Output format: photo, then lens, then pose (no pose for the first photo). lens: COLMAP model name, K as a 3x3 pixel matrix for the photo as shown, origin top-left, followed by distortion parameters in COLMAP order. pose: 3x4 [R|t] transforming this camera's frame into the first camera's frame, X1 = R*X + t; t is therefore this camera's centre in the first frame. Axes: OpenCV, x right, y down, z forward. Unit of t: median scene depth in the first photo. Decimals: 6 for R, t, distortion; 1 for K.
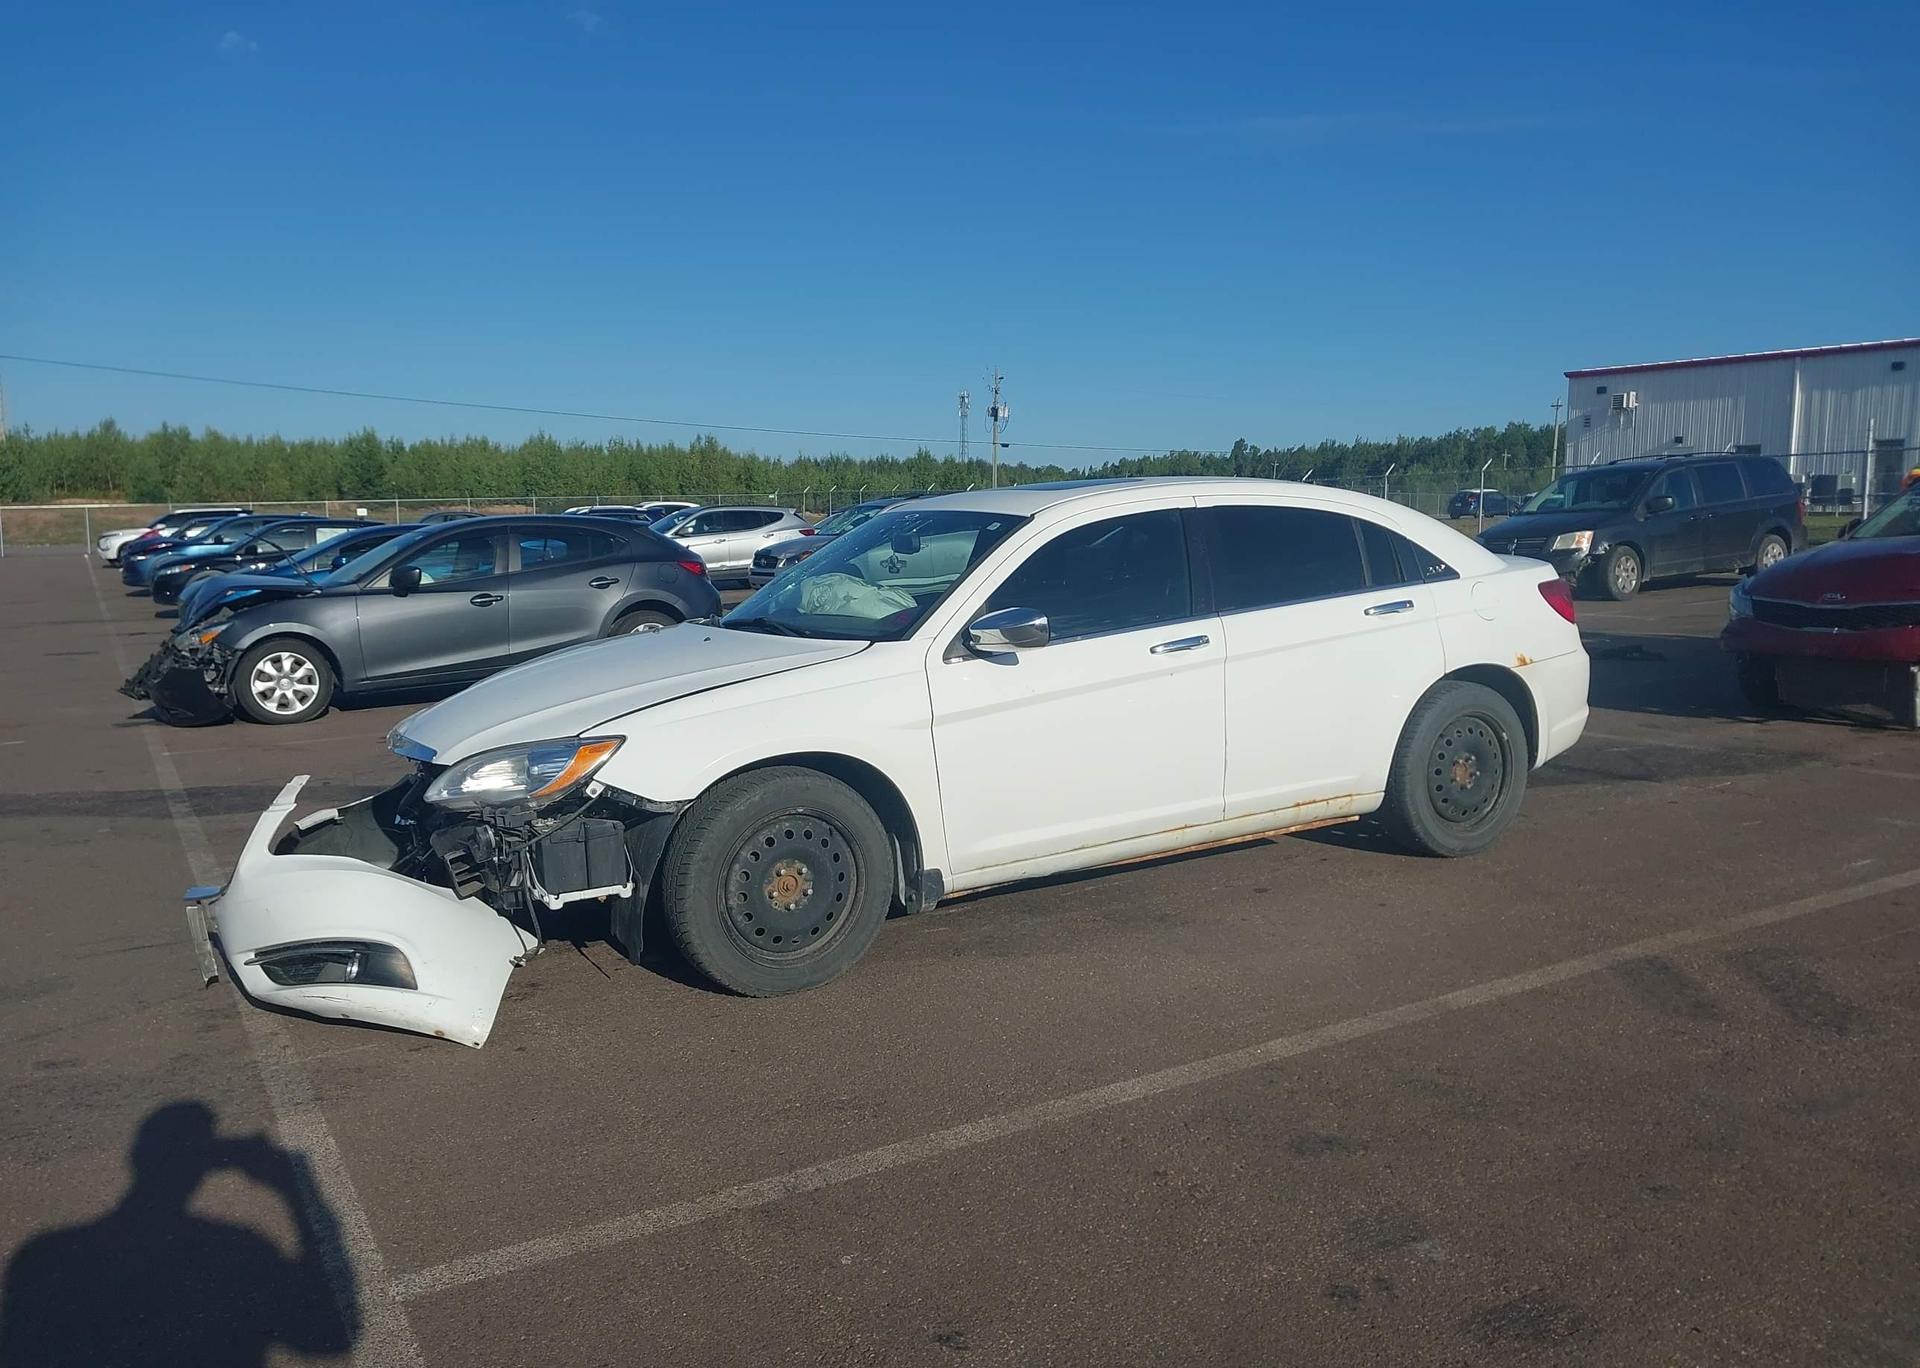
lens RADIAL K [[1520.1, 0, 980.1], [0, 1520.1, 686.7], [0, 0, 1]] dist [0.060438, -0.079973]
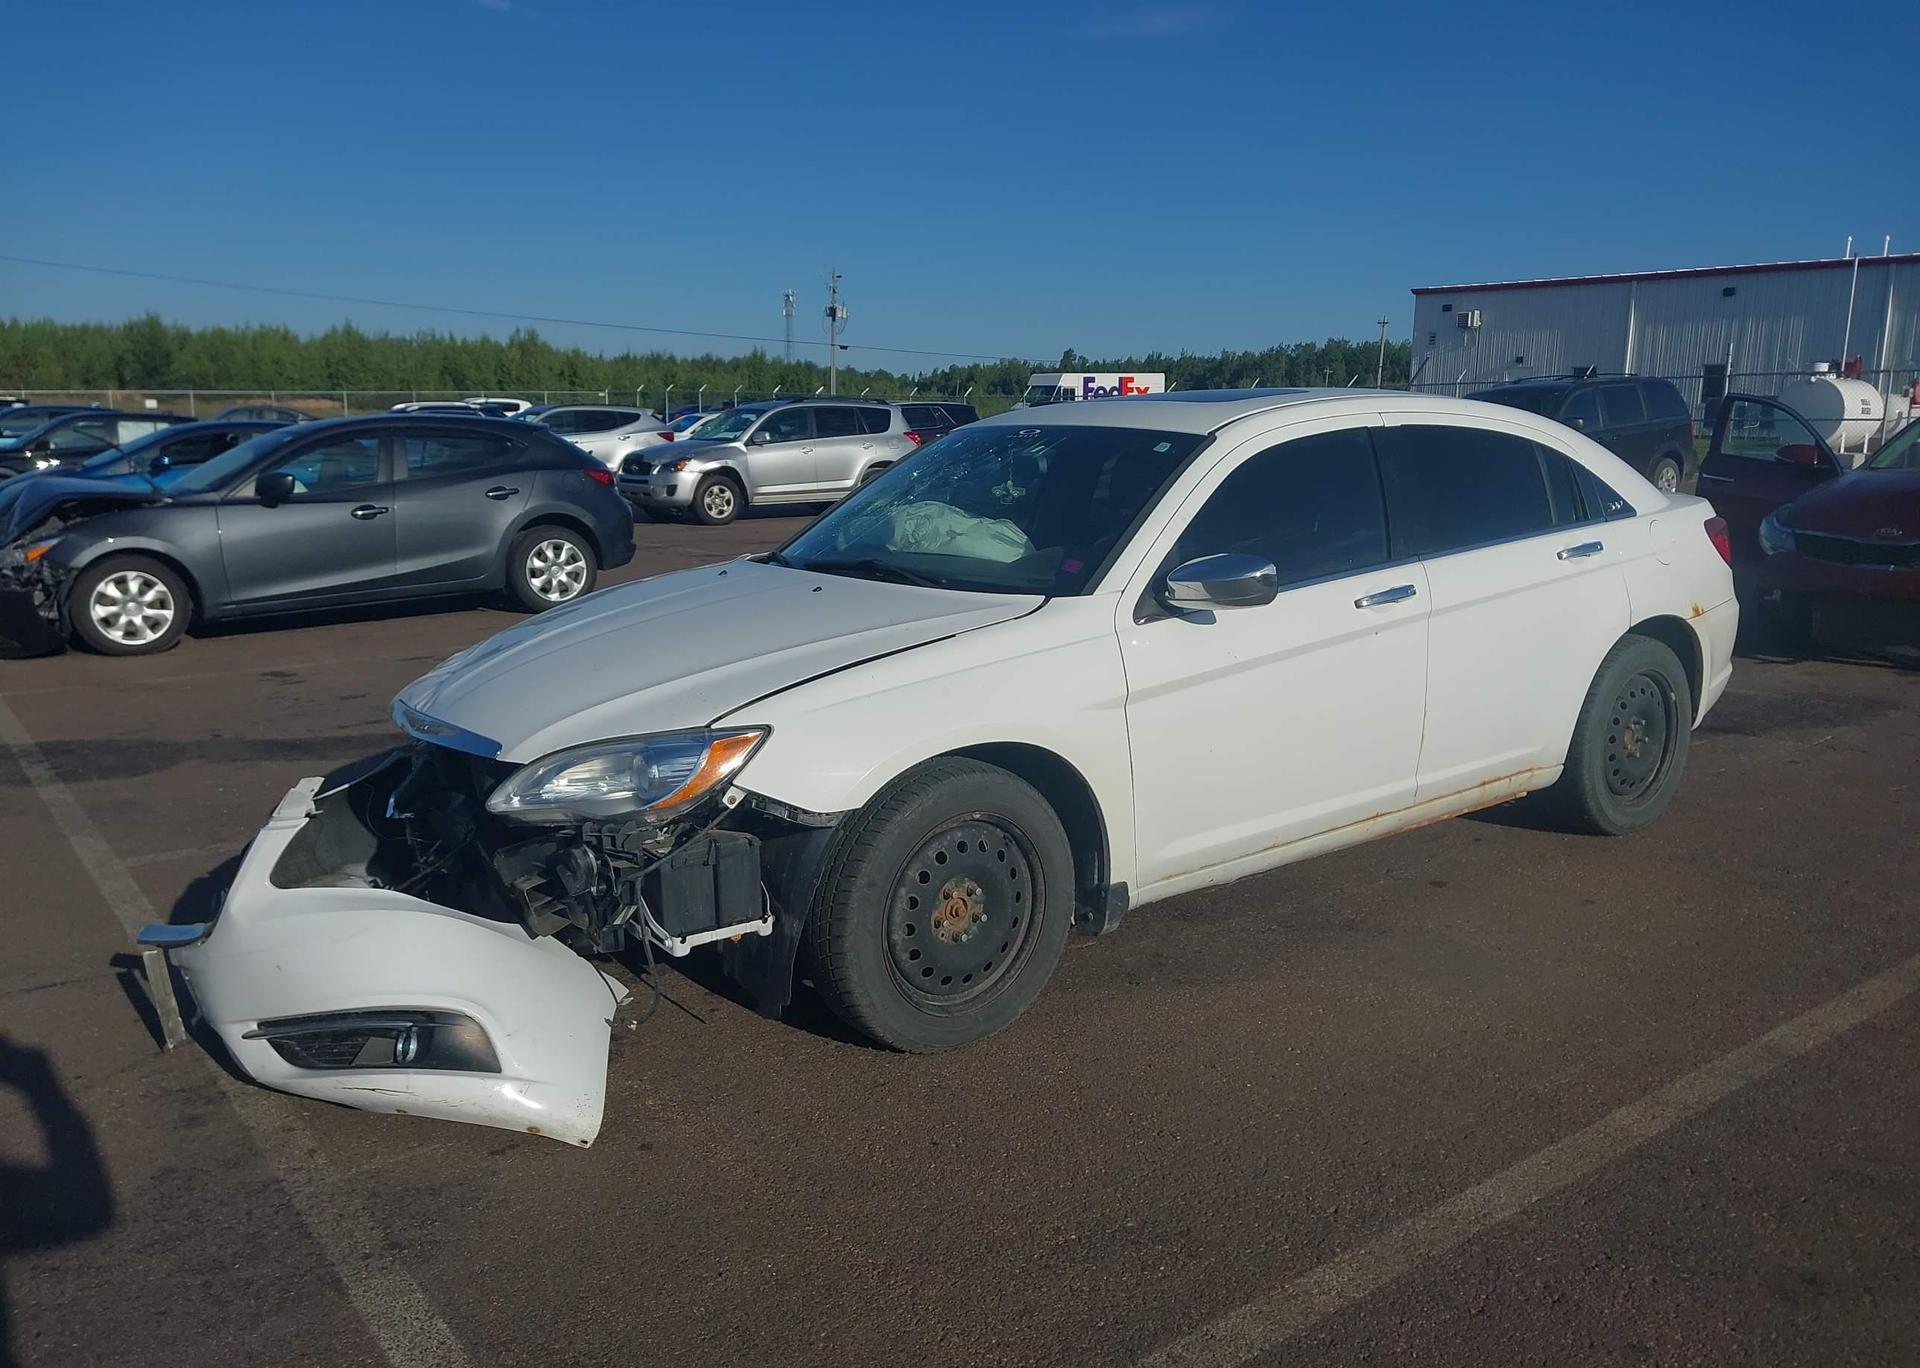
lens RADIAL K [[1520.1, 0, 983.3], [0, 1520.1, 695.9], [0, 0, 1]] dist [0.060438, -0.079973]
pose [[0.993104, -0.001165, 0.117233, -0.163828], [-0.006536, 0.997845, 0.065288, -0.024440], [-0.117057, -0.065604, 0.990956, 0.186404]]
